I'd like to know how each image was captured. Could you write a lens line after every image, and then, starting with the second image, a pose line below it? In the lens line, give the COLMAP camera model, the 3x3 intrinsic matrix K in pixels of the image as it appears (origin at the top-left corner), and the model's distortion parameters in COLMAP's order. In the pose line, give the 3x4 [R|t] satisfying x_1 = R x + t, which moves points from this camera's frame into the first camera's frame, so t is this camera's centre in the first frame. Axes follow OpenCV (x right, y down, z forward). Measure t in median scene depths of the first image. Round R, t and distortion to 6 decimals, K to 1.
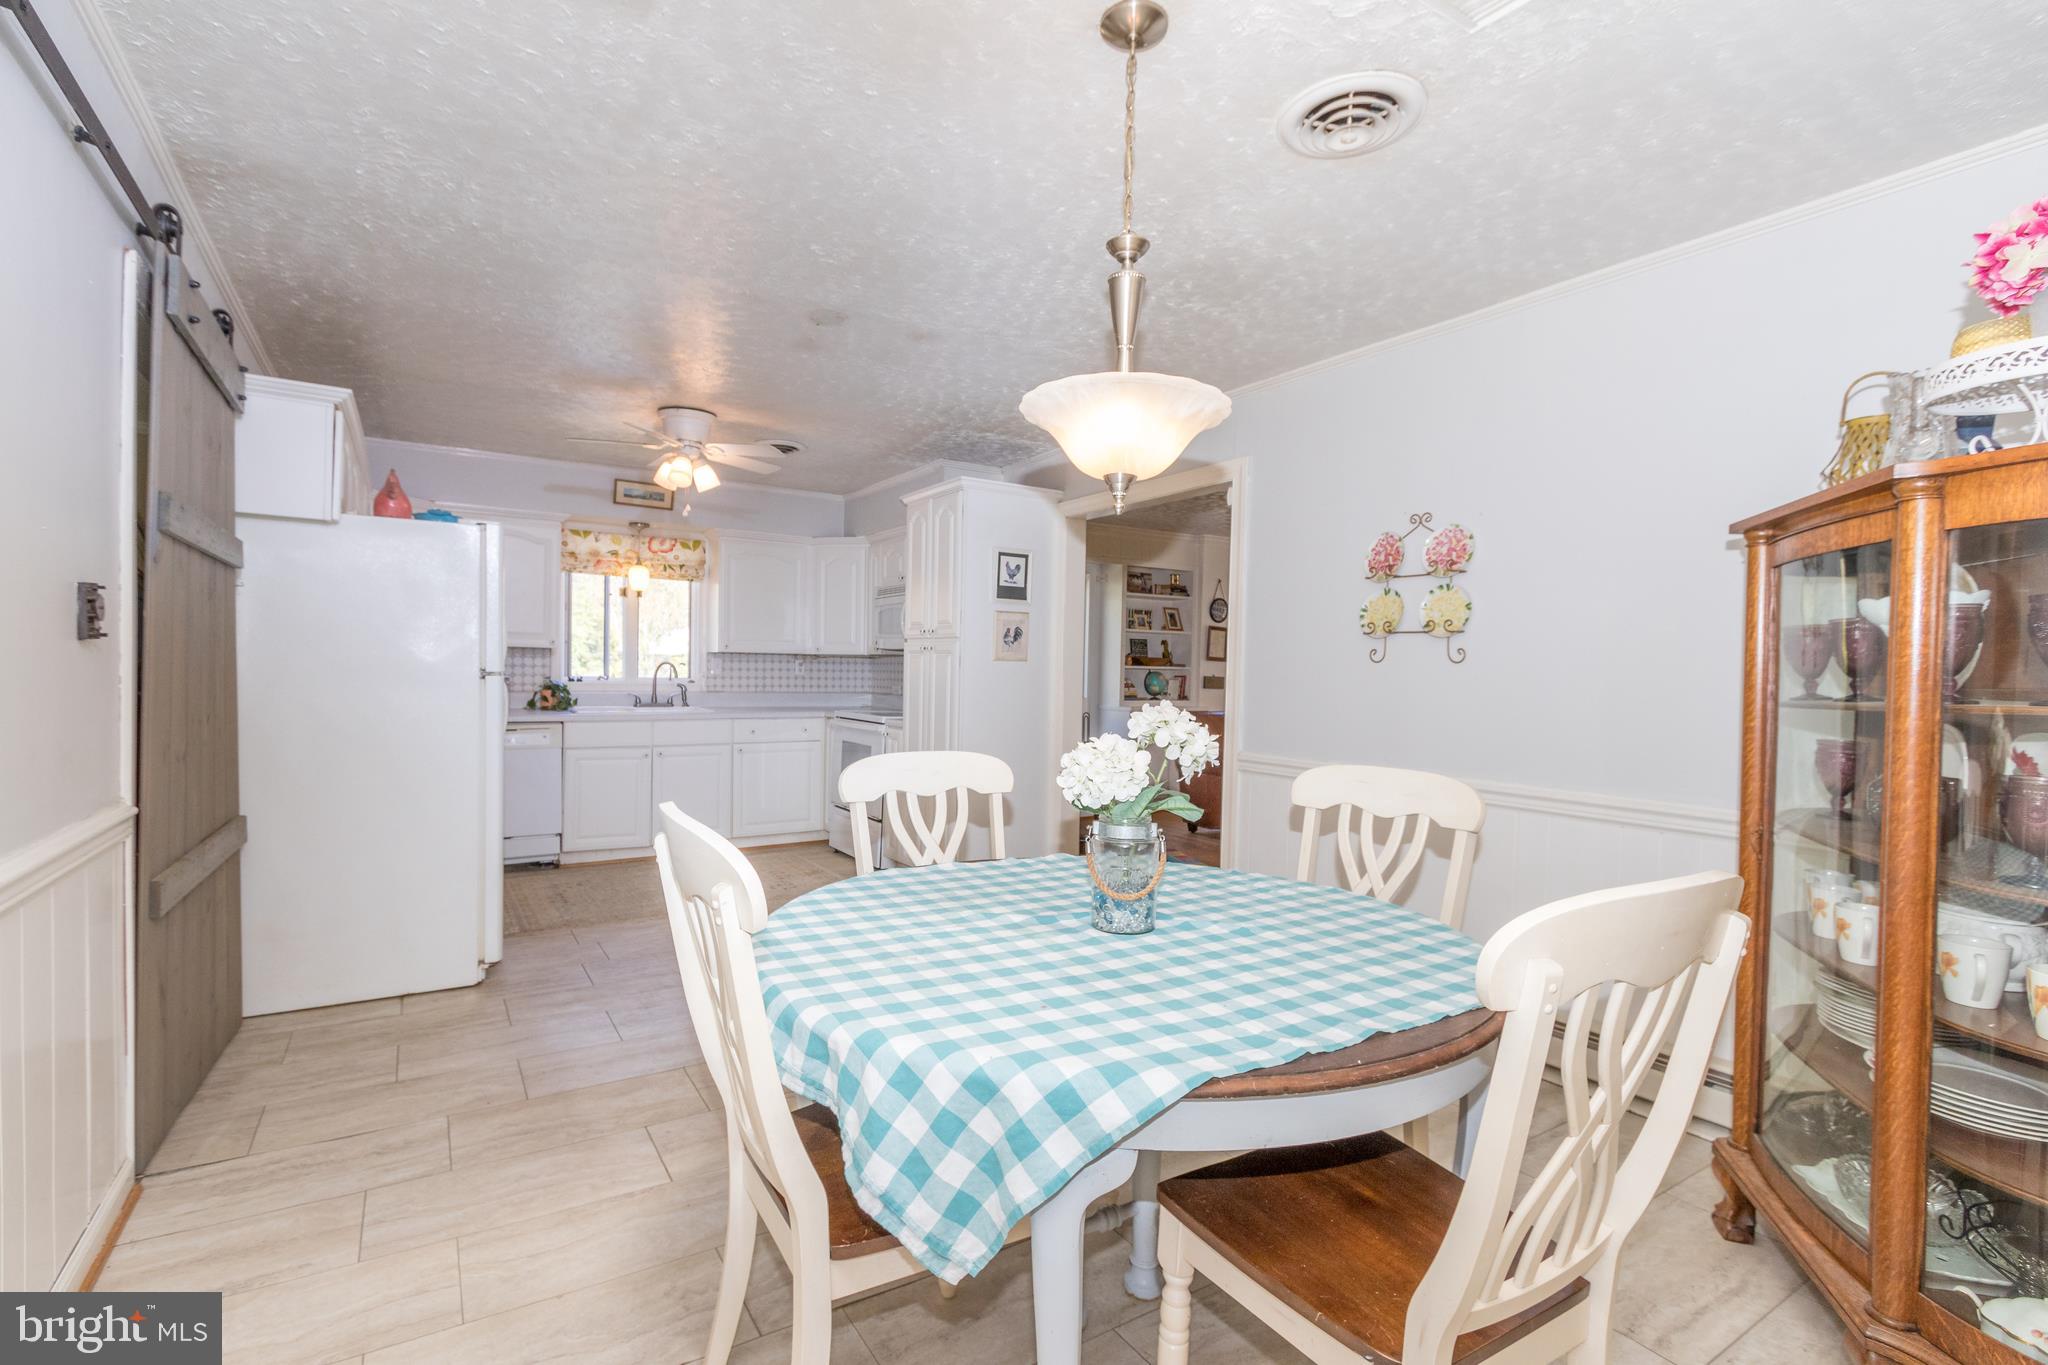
lens RADIAL K [[932.8, 0, 1000.0], [0, 932.8, 687.1], [0, 0, 1]] dist [0.002951, -0.000215]
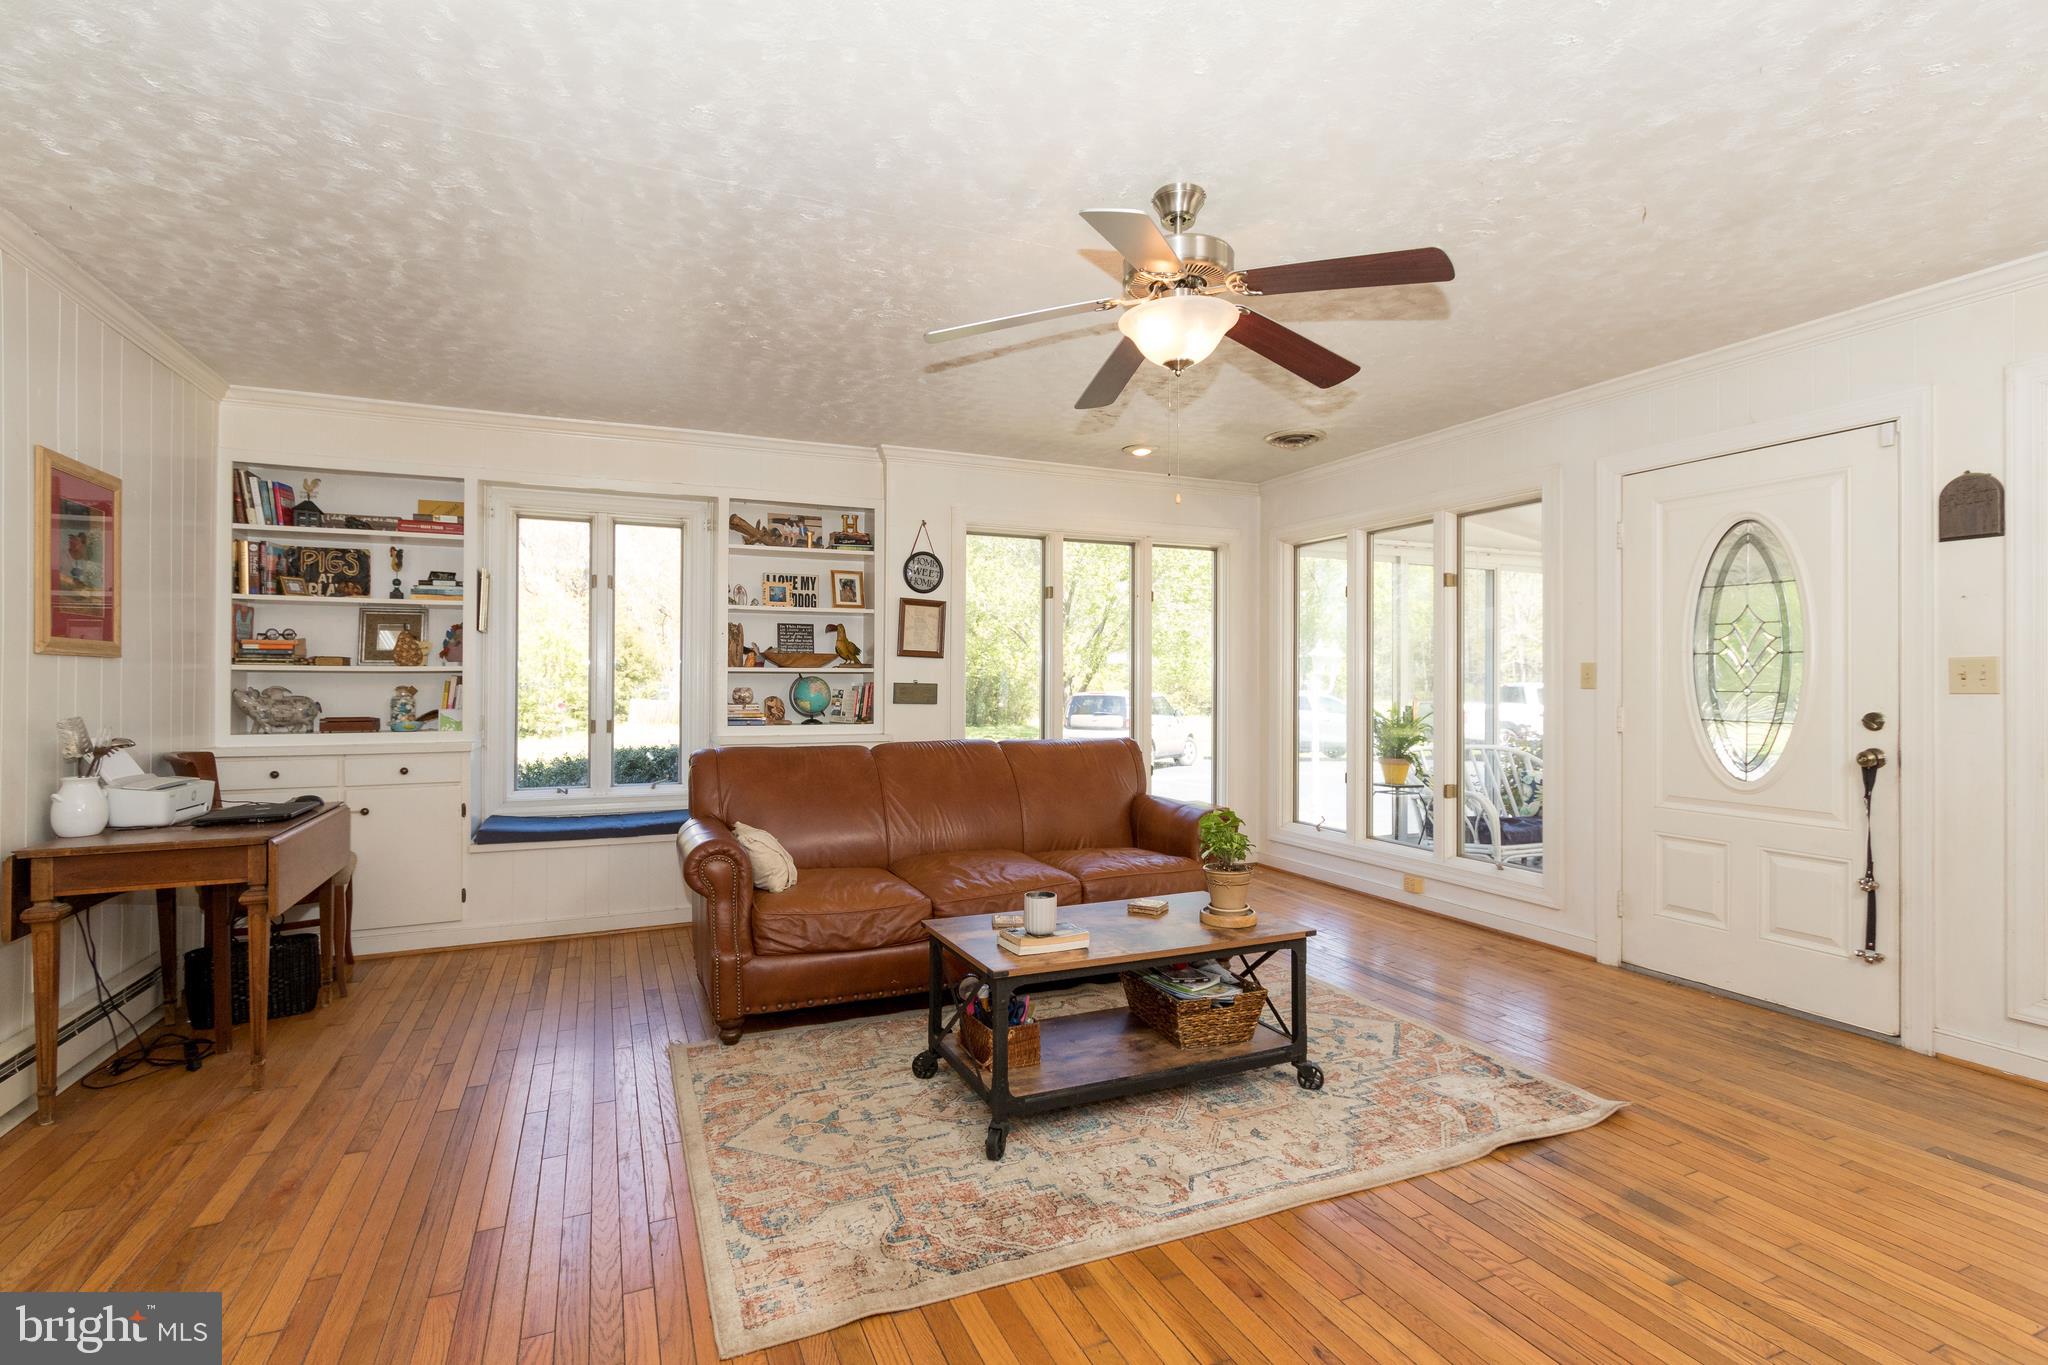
lens RADIAL K [[940.0, 0, 1005.0], [0, 940.0, 670.4], [0, 0, 1]] dist [0.001913, 0.000059]
pose [[0.987335, -0.017311, -0.157701, 0.530579], [0.012356, 0.999400, -0.032345, 0.001287], [0.158166, 0.029987, 0.986957, 0.575585]]
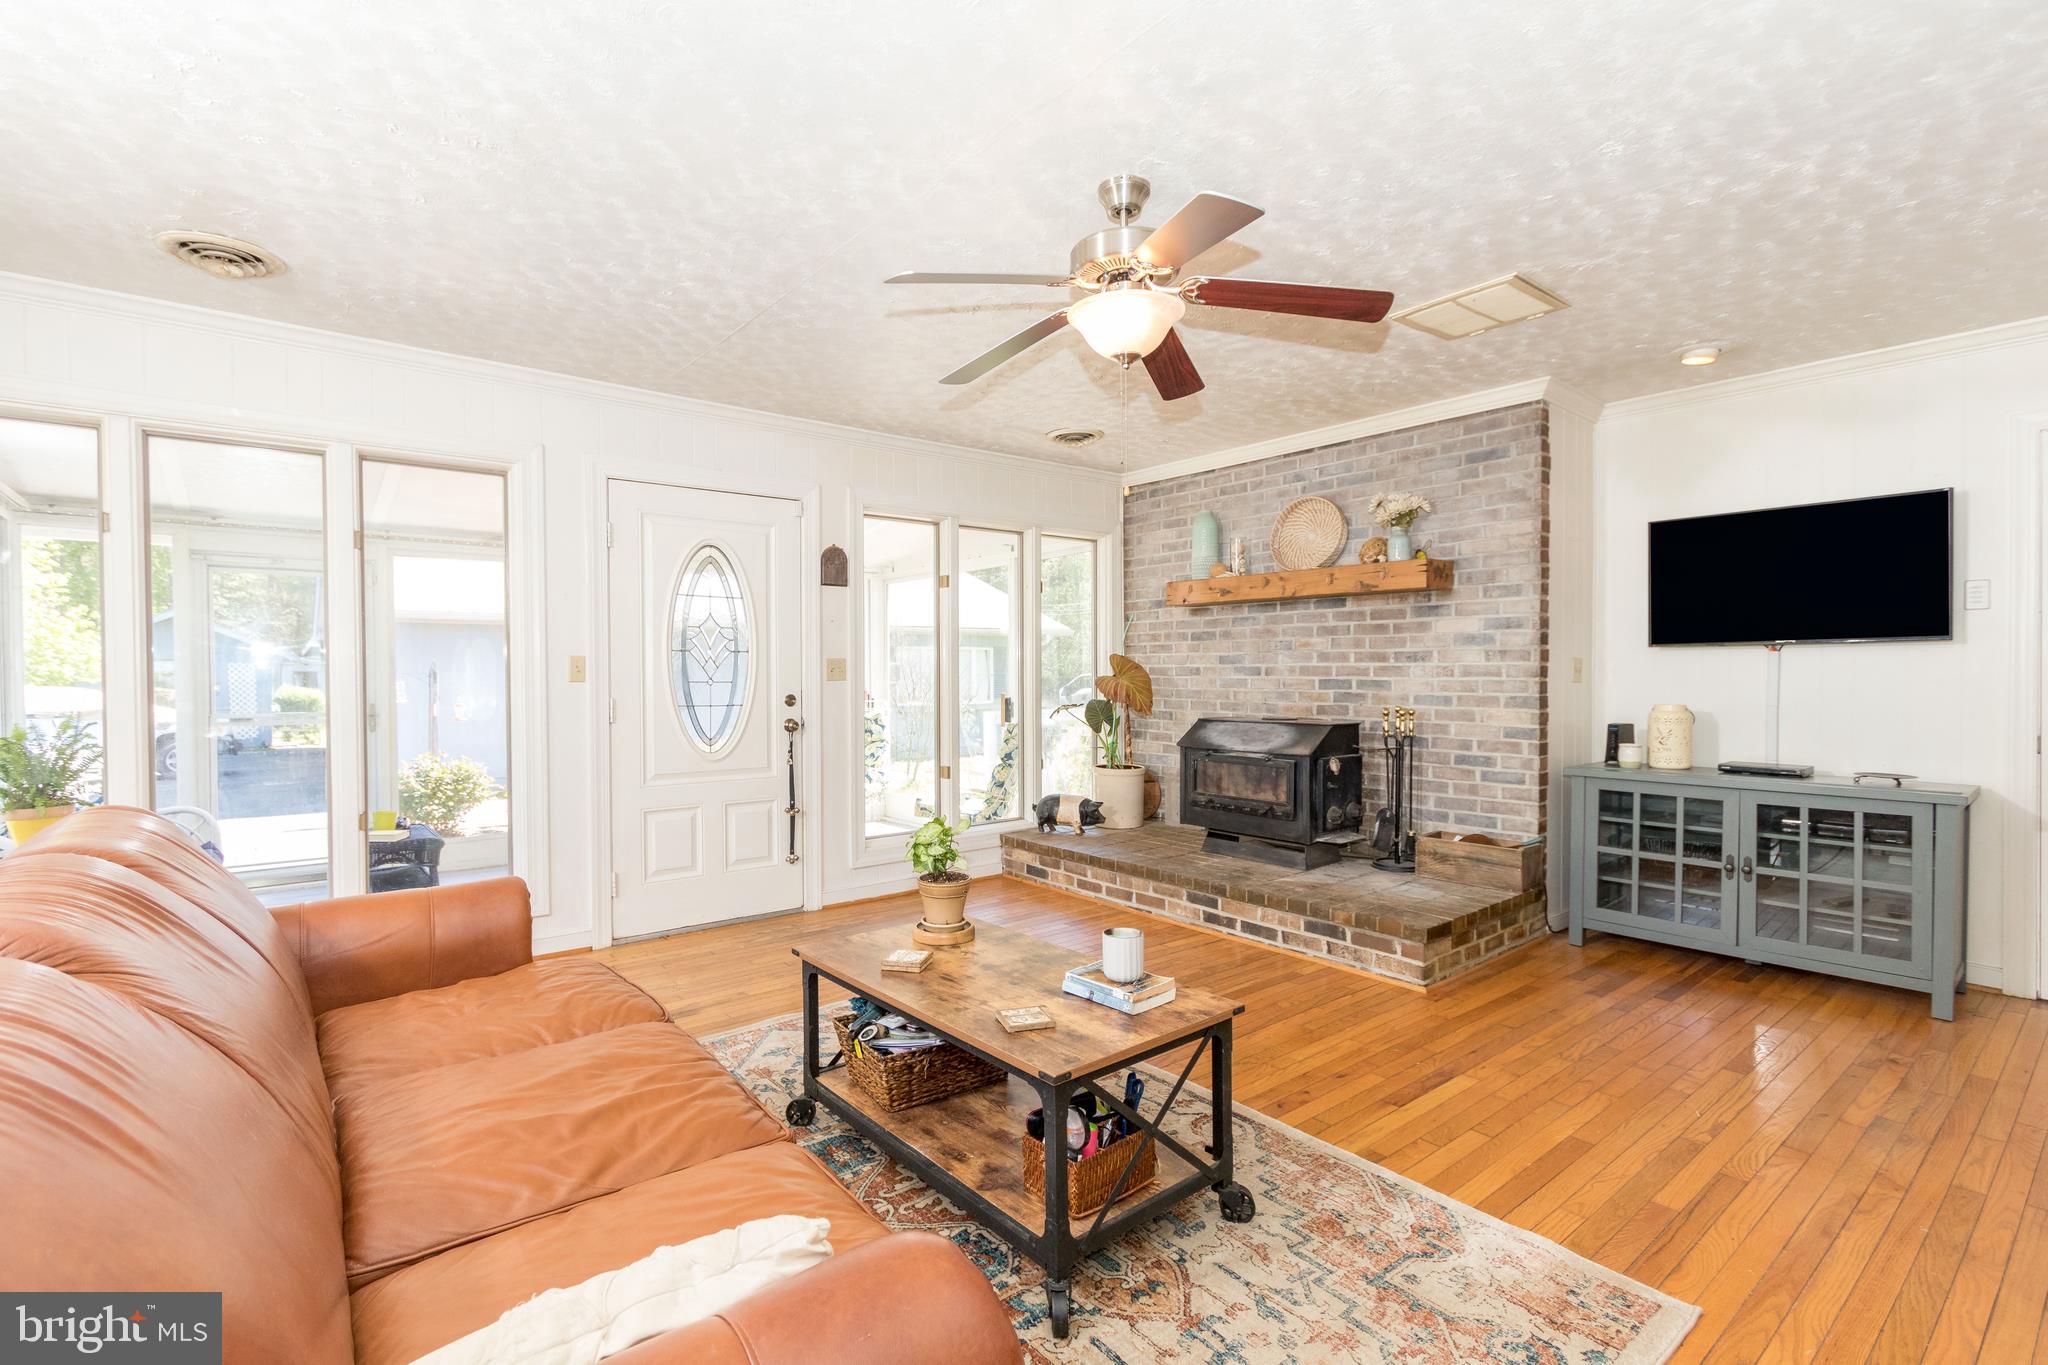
lens RADIAL K [[932.8, 0, 1000.0], [0, 932.8, 687.1], [0, 0, 1]] dist [0.002951, -0.000215]
pose [[-0.106245, -0.030059, 0.993886, 0.153970], [0.024670, 0.999156, 0.032856, -0.012693], [-0.994034, 0.028010, -0.105414, 1.067688]]
